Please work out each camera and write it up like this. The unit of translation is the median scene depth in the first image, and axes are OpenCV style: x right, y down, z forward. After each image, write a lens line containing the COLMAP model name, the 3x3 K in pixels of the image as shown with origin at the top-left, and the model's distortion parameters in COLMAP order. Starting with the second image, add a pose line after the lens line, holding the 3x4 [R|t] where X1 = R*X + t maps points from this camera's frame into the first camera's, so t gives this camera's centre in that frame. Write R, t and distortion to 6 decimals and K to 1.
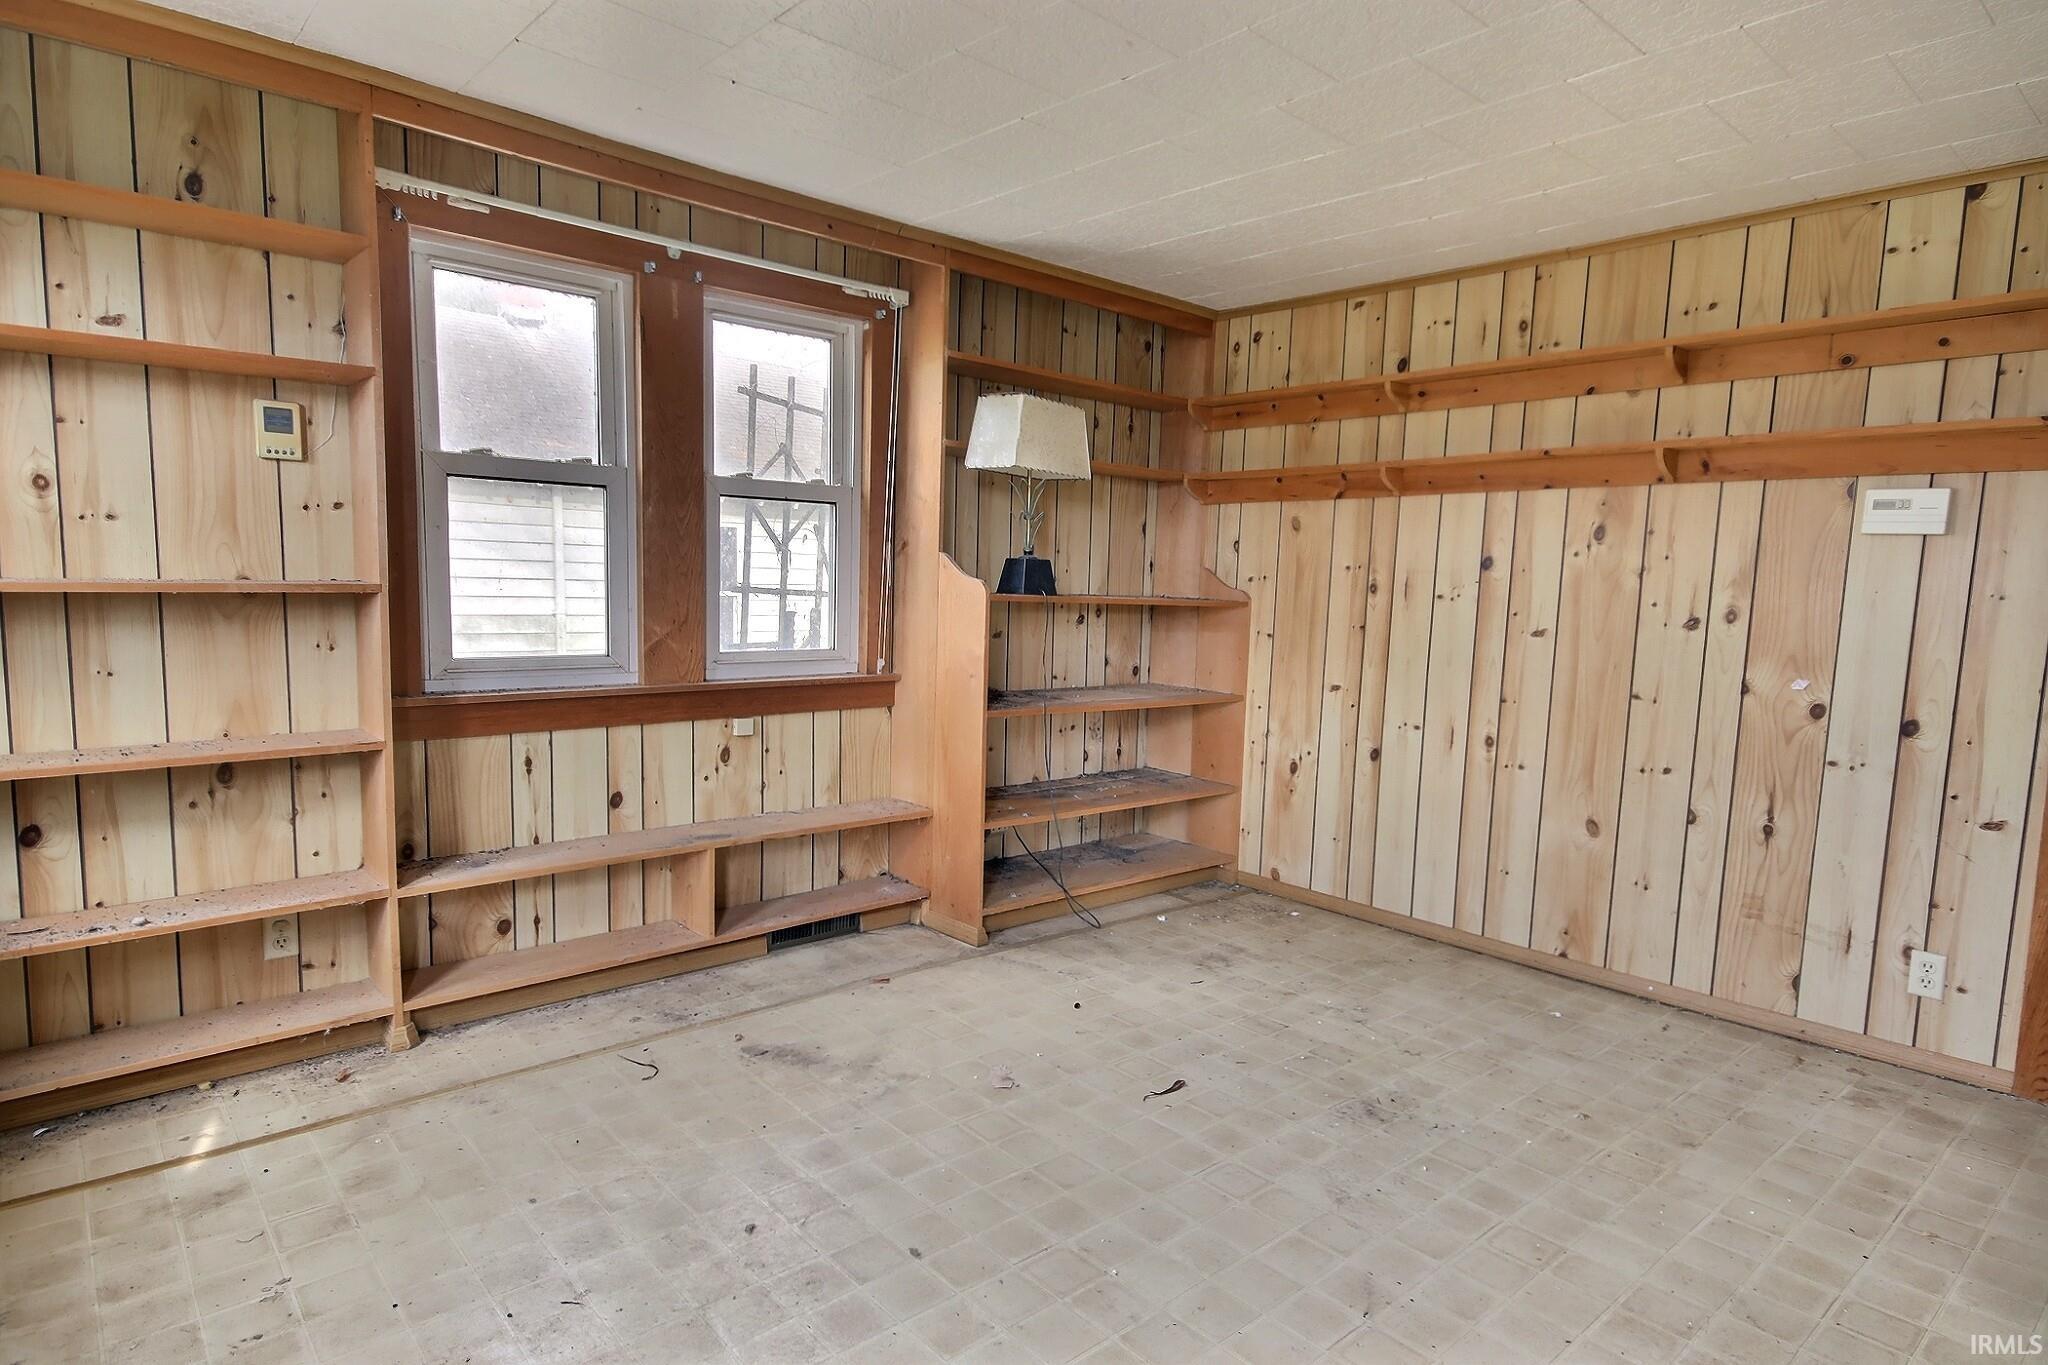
lens RADIAL K [[1141.6, 0, 1024.0], [0, 1141.6, 682.5], [0, 0, 1]] dist [0.000430, 0.000193]
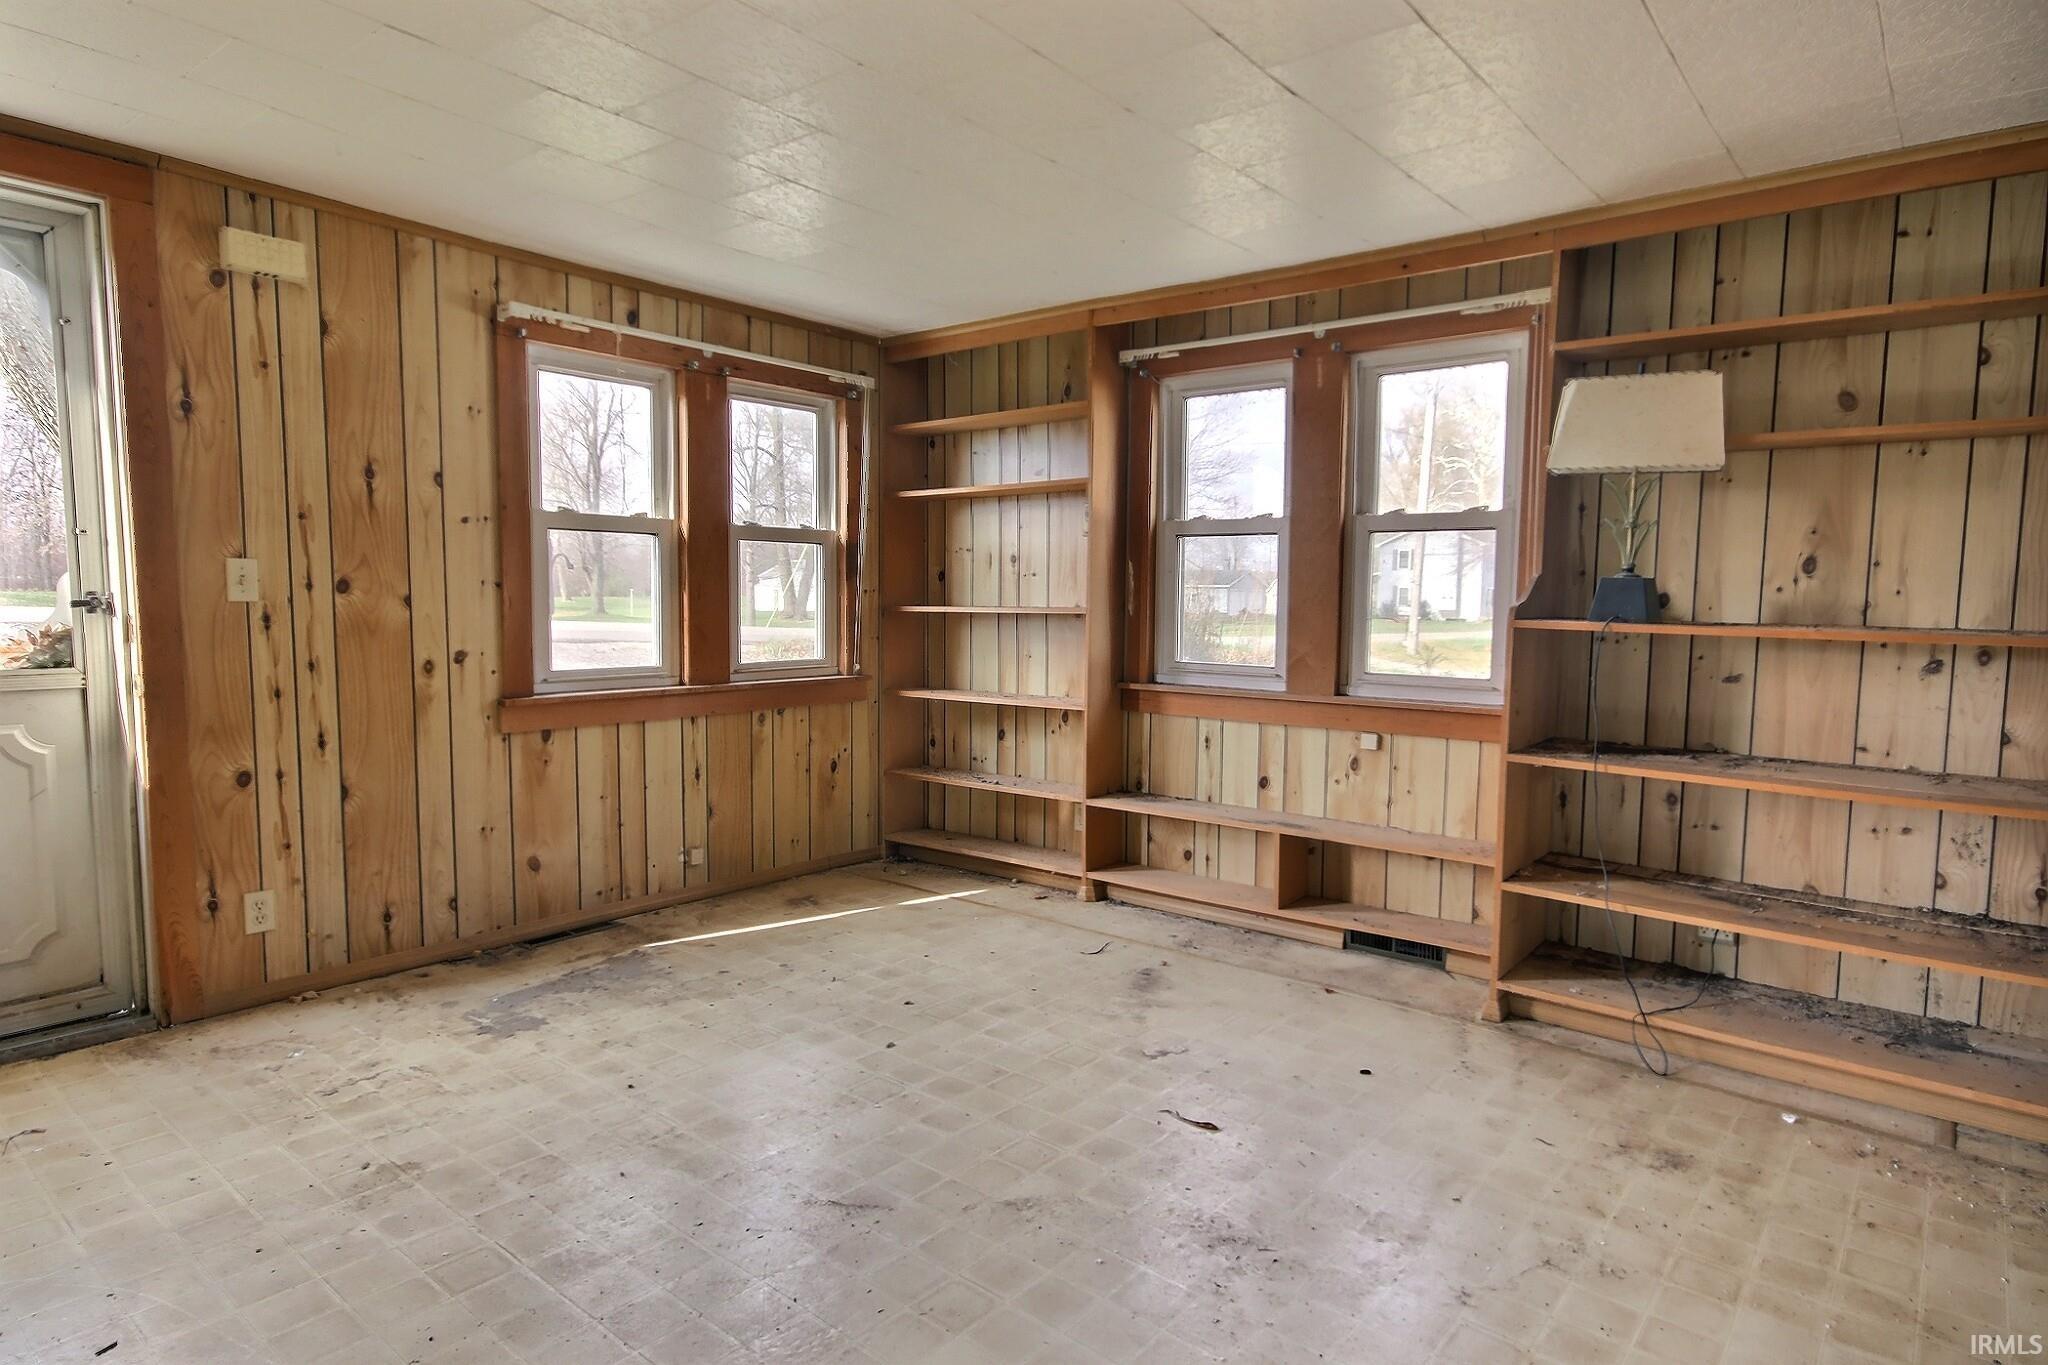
lens RADIAL K [[1127.5, 0, 1024.0], [0, 1127.5, 682.5], [0, 0, 1]] dist [0.005933, 0.002481]
pose [[0.153127, 0.055584, -0.986642, 0.793344], [-0.094488, 0.994666, 0.041372, -0.031899], [0.983679, 0.086891, 0.157563, 0.517941]]
